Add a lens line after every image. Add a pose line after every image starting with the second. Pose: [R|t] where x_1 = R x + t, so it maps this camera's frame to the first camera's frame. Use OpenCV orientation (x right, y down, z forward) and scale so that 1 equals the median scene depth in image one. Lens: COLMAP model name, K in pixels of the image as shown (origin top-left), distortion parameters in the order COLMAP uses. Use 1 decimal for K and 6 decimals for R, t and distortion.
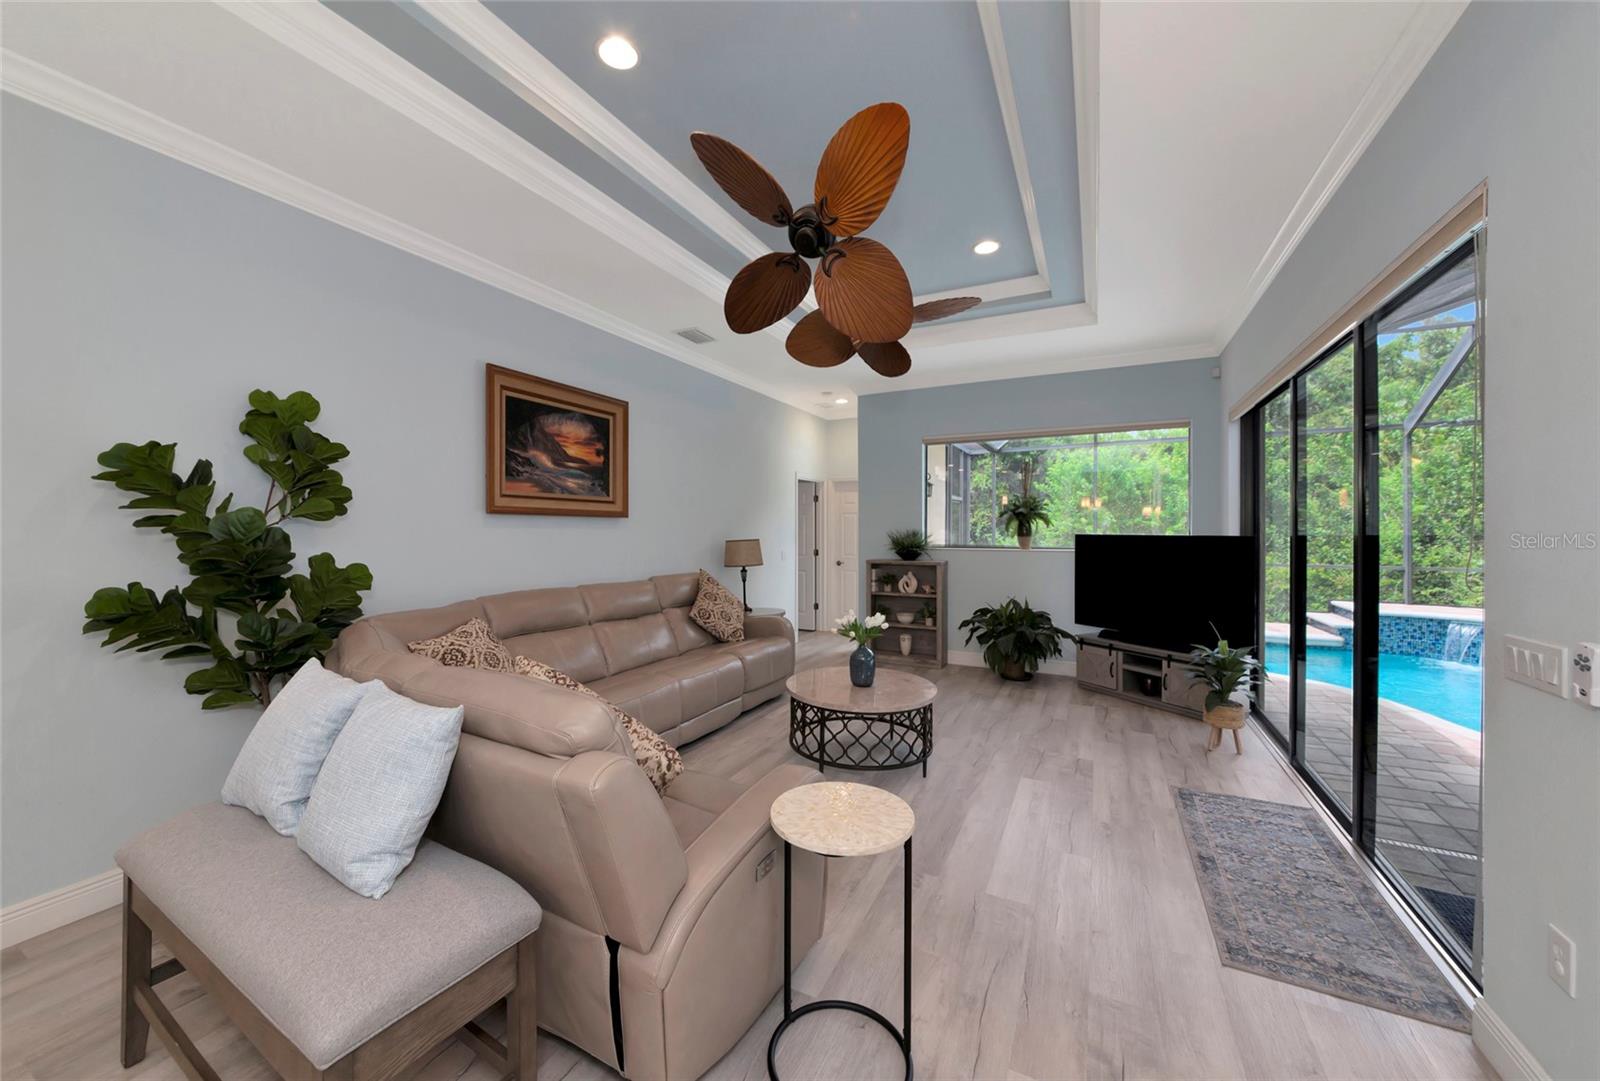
lens RADIAL K [[598.8, 0, 778.1], [0, 598.8, 529.6], [0, 0, 1]] dist [-0.001034, 0.000003]
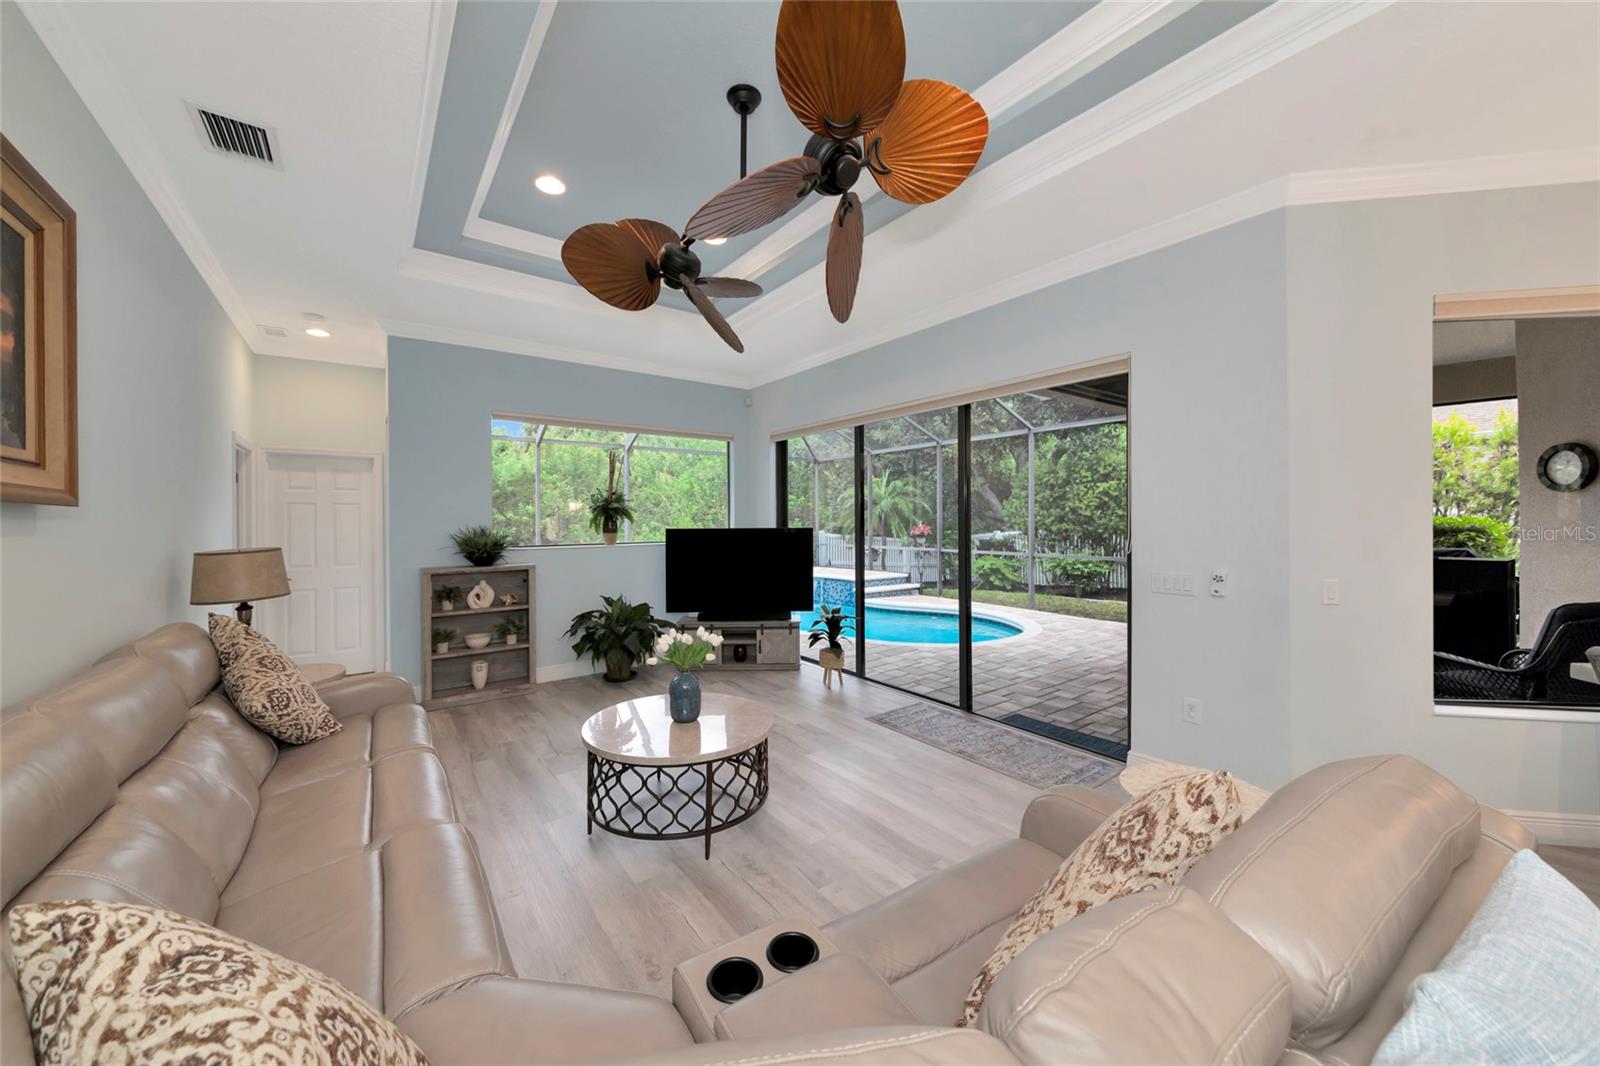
lens RADIAL K [[577.7, 0, 796.4], [0, 577.7, 518.4], [0, 0, 1]] dist [0.014142, 0.000012]
pose [[0.435071, -0.001780, 0.900394, -0.407169], [0.009653, 0.999950, -0.002688, -0.007270], [-0.900344, 0.009861, 0.435067, 0.424847]]
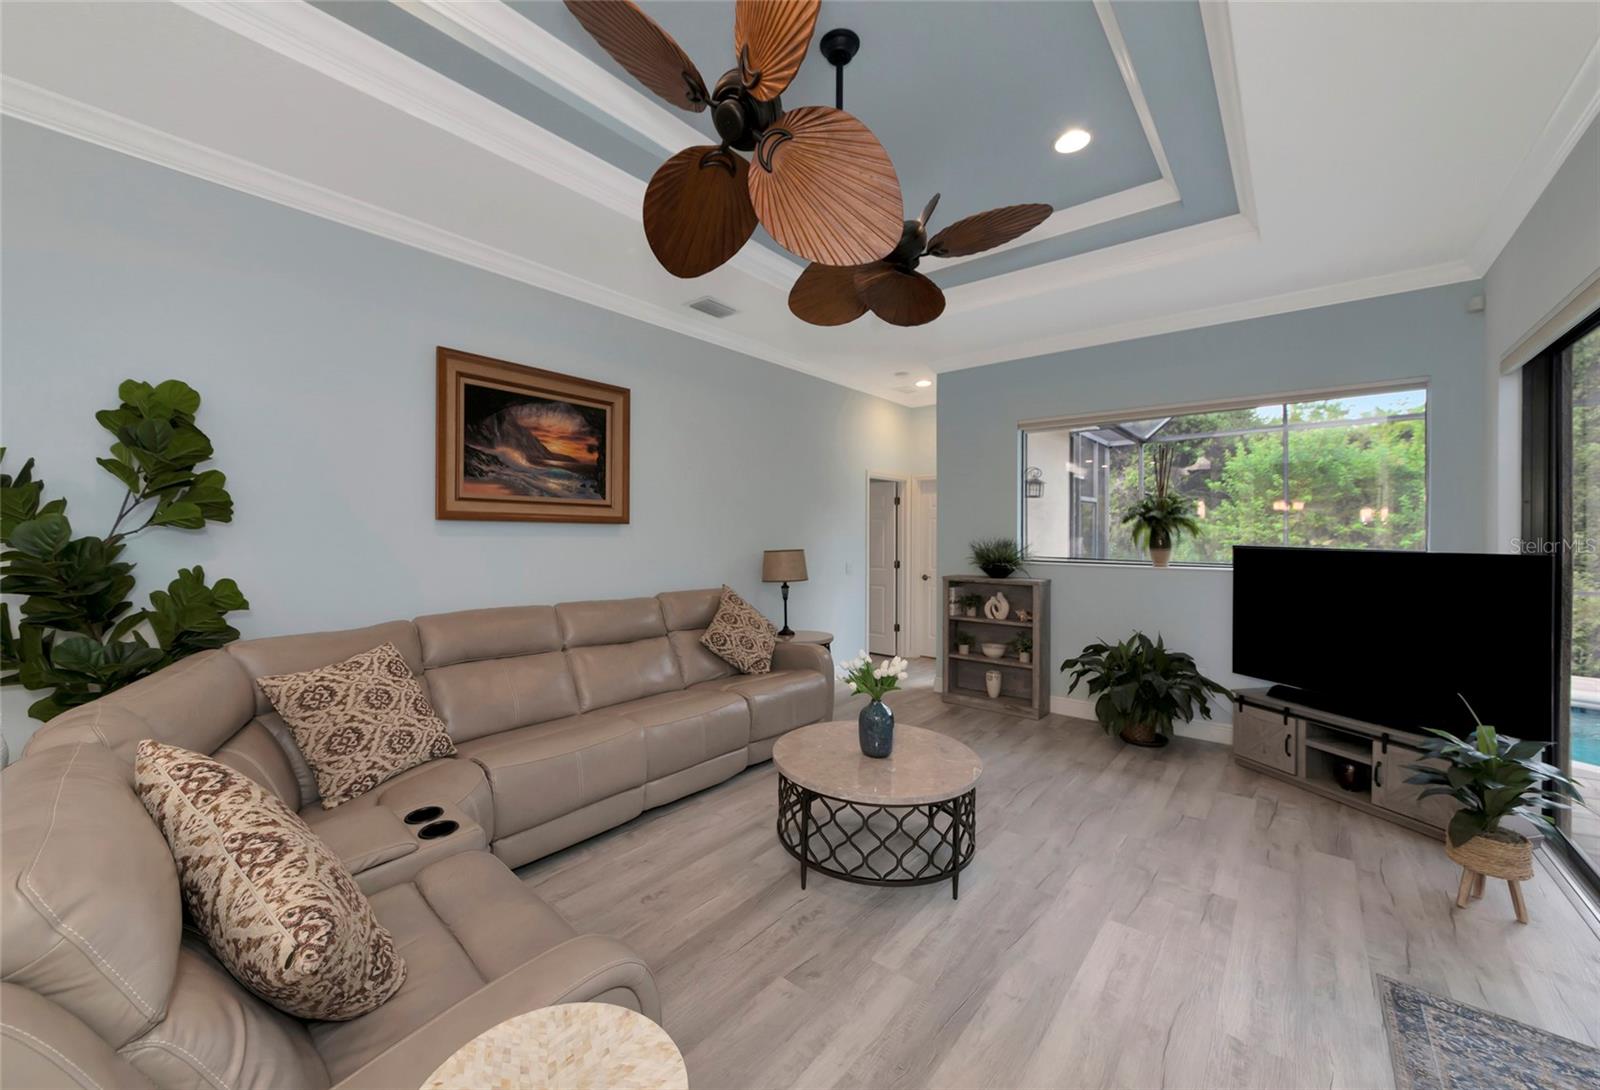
lens RADIAL K [[620.6, 0, 761.0], [0, 620.6, 531.9], [0, 0, 1]] dist [-0.013250, 0.004883]
pose [[0.973329, 0.004737, -0.229364, 0.143507], [-0.005638, 0.999979, -0.003275, -0.006961], [0.229343, 0.004481, 0.973335, 0.189048]]
